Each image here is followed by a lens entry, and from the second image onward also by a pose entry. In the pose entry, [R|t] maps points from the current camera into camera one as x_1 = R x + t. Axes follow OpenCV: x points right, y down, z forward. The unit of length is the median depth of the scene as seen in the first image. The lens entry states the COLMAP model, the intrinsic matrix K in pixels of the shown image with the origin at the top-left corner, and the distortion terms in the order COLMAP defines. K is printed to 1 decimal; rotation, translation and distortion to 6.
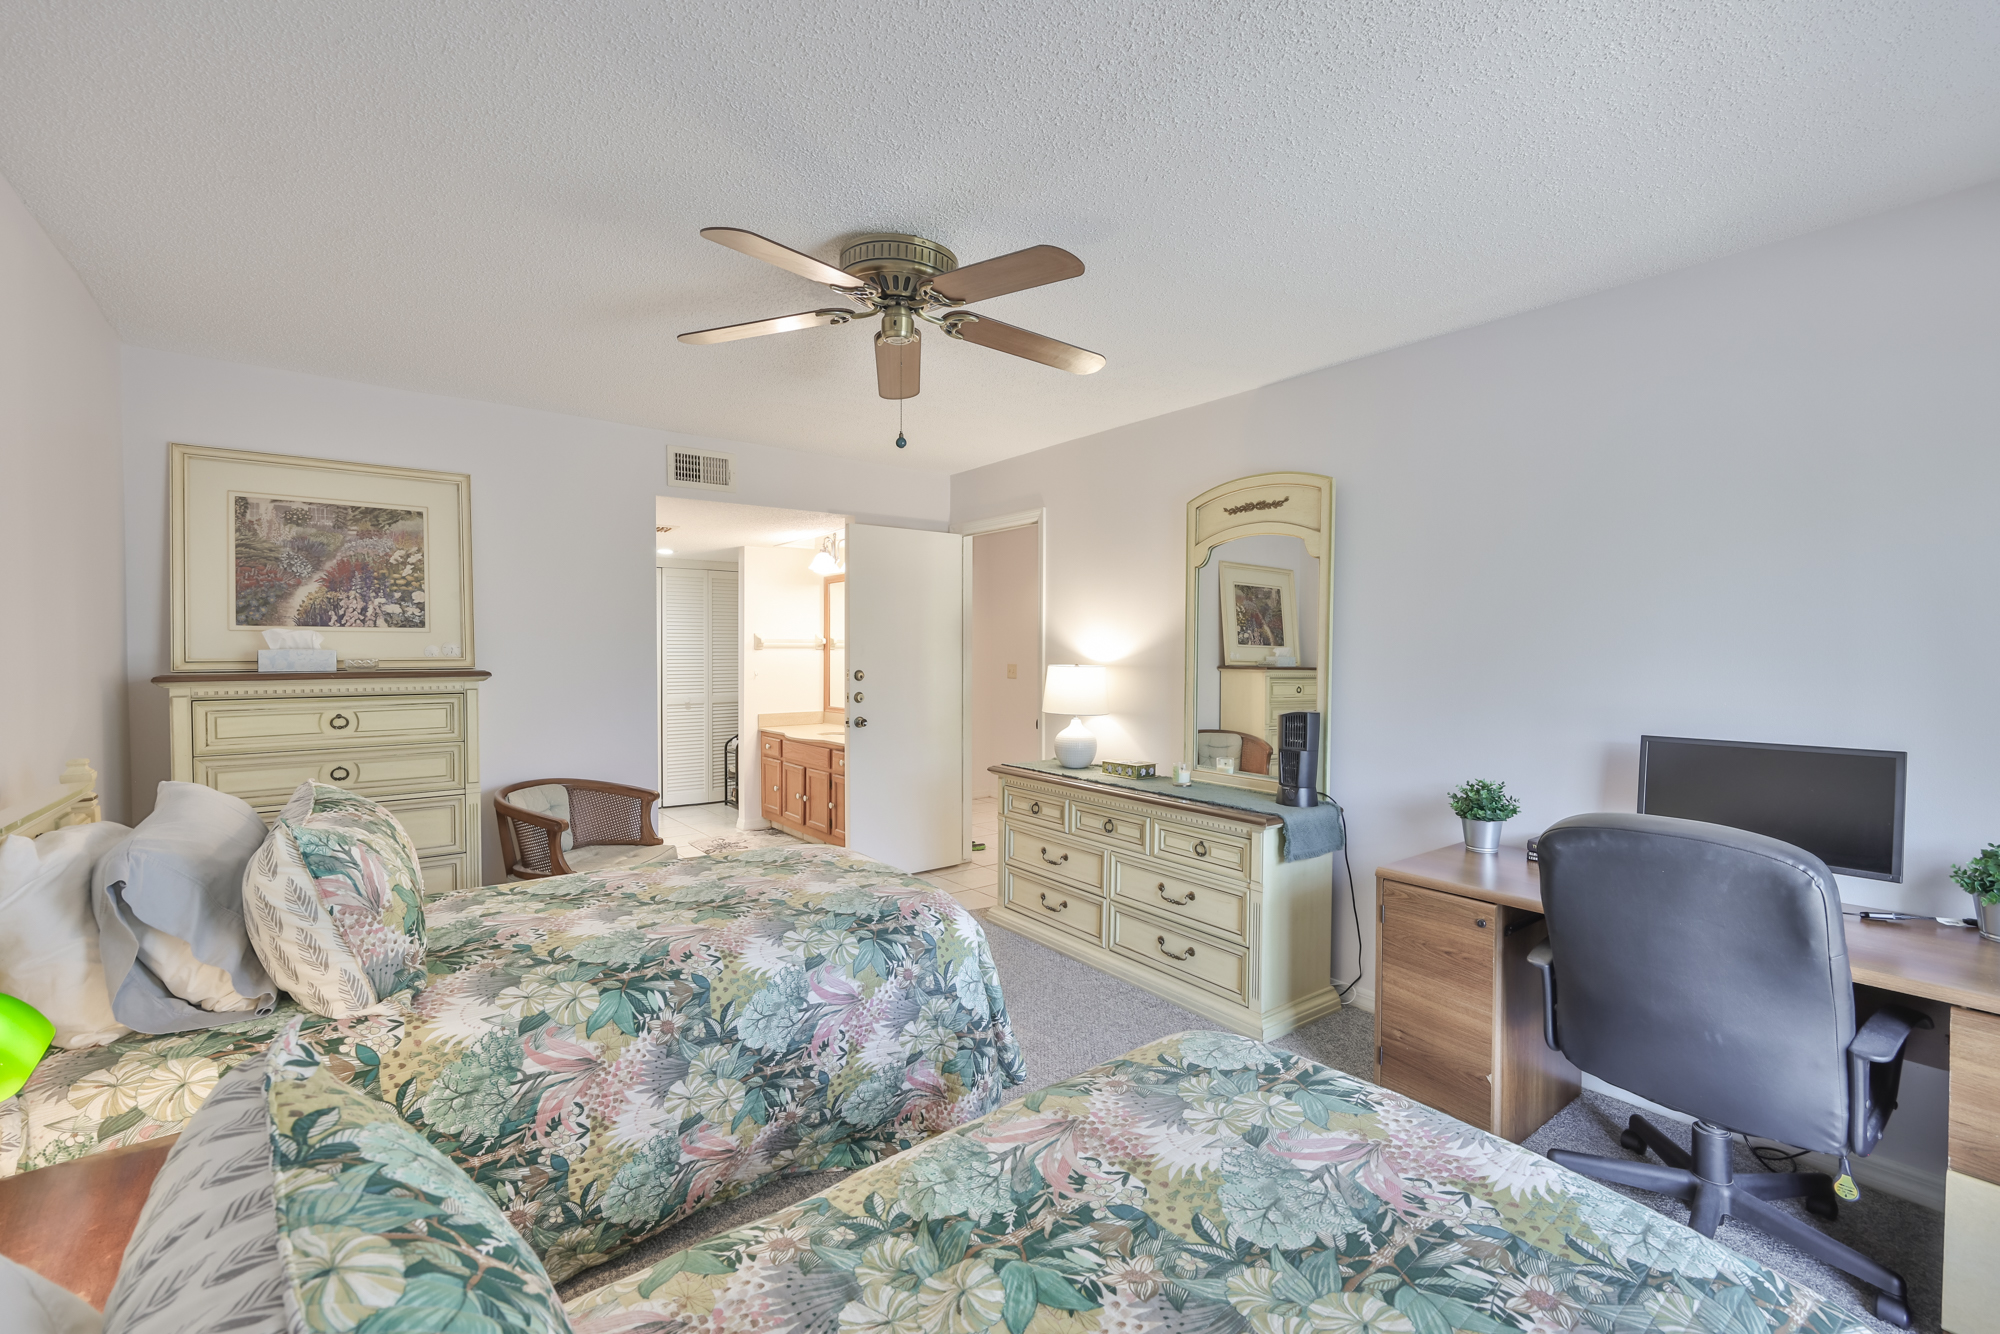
lens RADIAL K [[867.3, 0, 1000.0], [0, 867.3, 667.0], [0, 0, 1]] dist [0.001238, 0.000685]
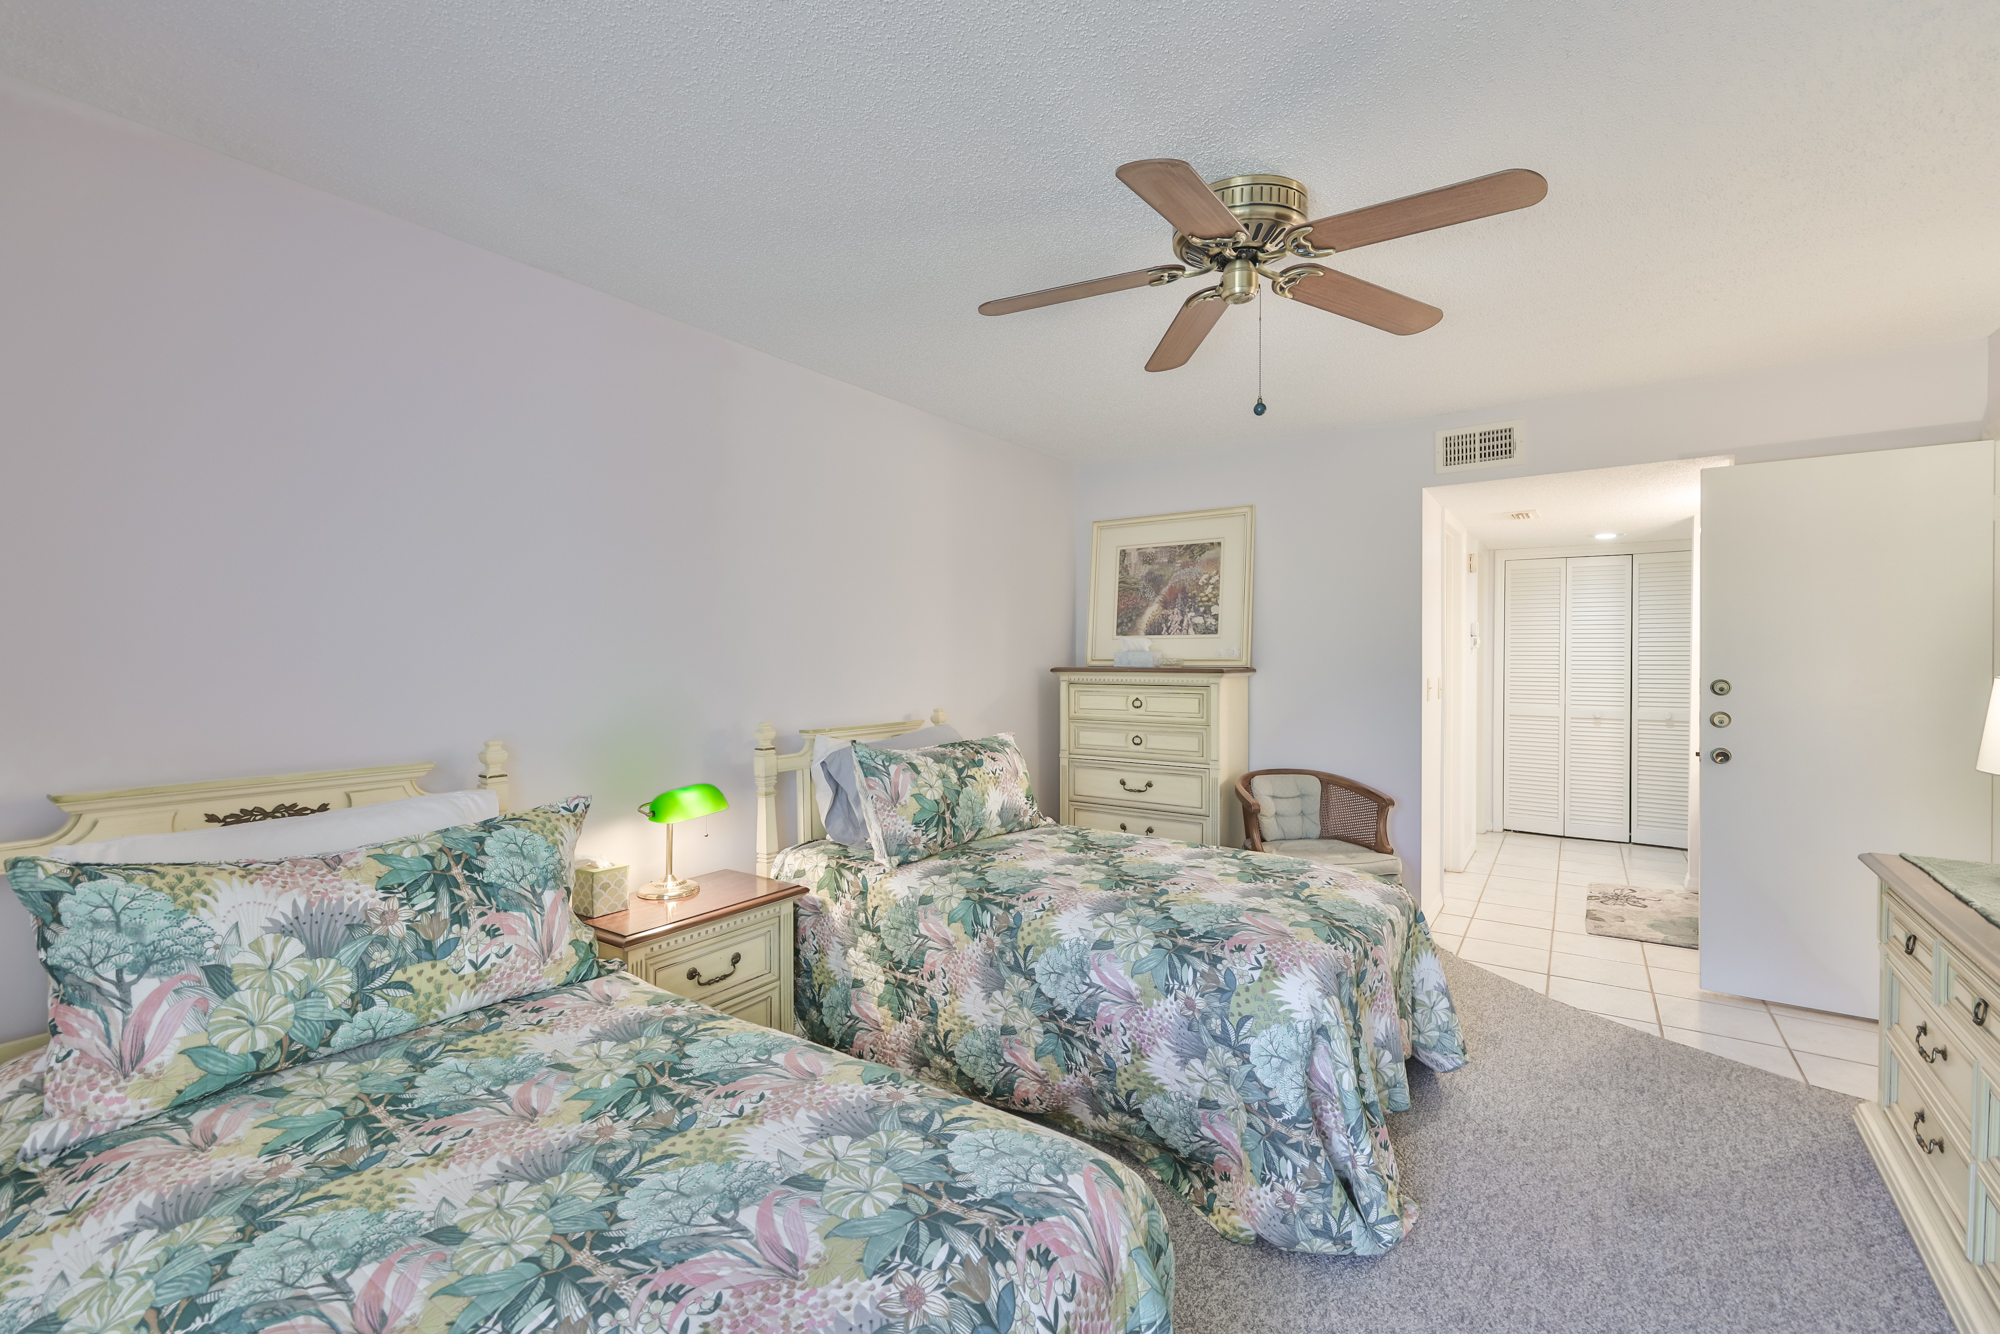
lens RADIAL K [[867.3, 0, 1000.0], [0, 867.3, 667.0], [0, 0, 1]] dist [0.001238, 0.000685]
pose [[0.270293, 0.011822, -0.962705, 0.582984], [-0.019760, 0.999782, 0.006729, -0.000053], [0.962575, 0.017204, 0.270468, 0.457095]]
